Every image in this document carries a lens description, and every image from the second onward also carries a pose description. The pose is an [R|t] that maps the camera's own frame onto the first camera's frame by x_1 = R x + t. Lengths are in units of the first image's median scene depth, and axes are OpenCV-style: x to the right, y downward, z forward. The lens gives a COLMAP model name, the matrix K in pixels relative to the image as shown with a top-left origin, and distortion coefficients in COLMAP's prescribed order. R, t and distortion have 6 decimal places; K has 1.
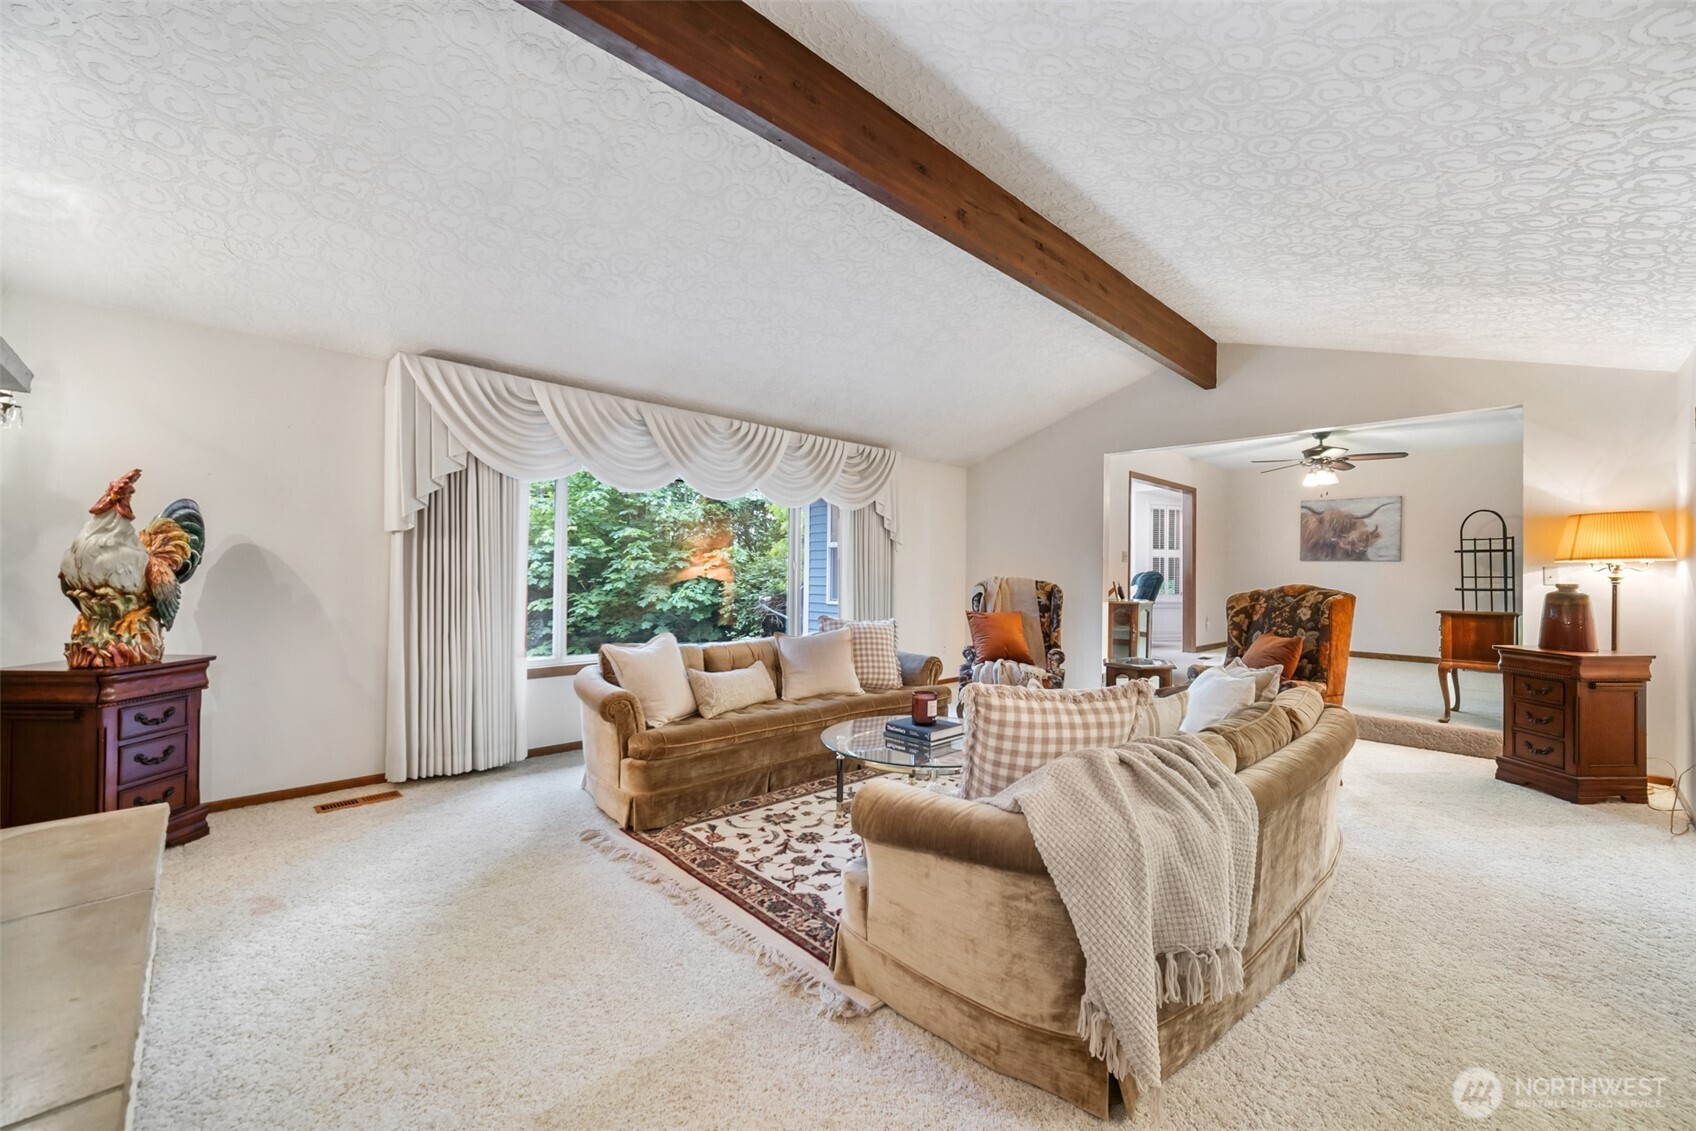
lens RADIAL K [[682.5, 0, 847.0], [0, 682.5, 566.6], [0, 0, 1]] dist [-0.001338, 0.000096]
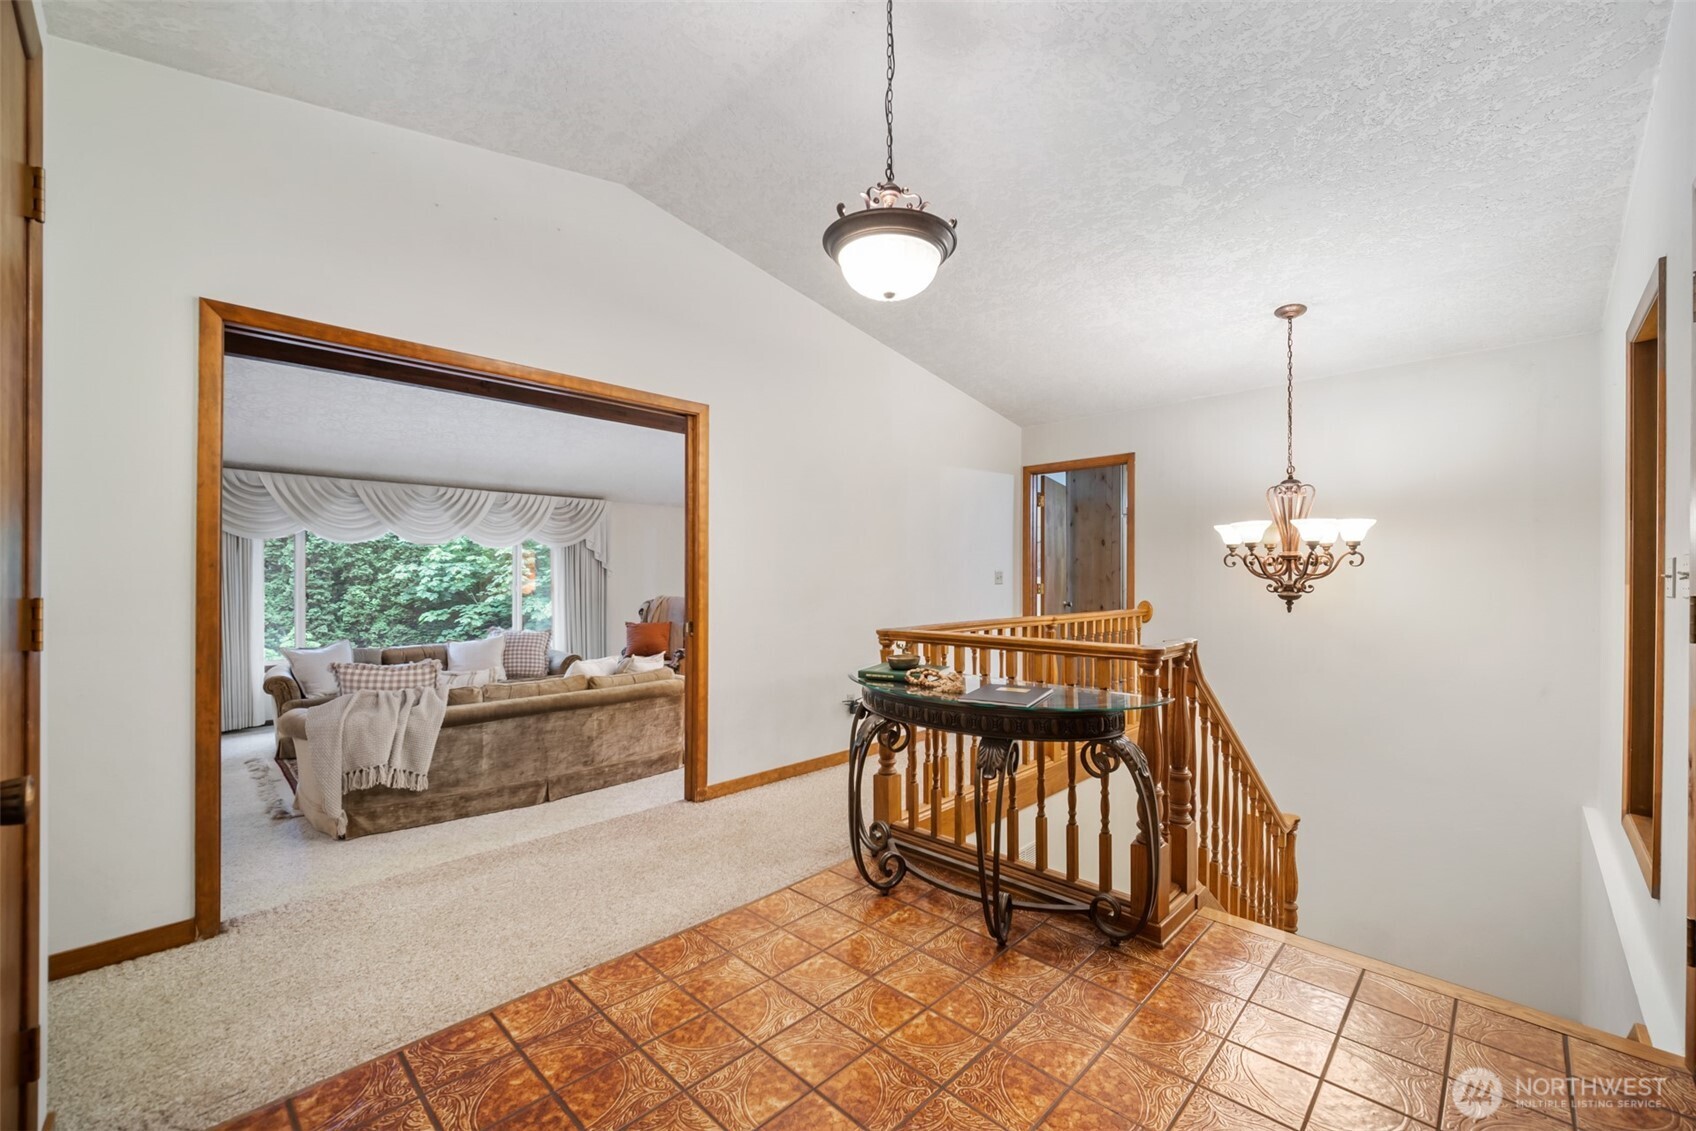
lens RADIAL K [[682.5, 0, 849.6], [0, 682.5, 575.8], [0, 0, 1]] dist [-0.001338, 0.000096]
pose [[0.999280, -0.009898, 0.036626, 0.589402], [0.009666, 0.999932, 0.006510, -0.032609], [-0.036688, -0.006151, 0.999308, -0.412457]]
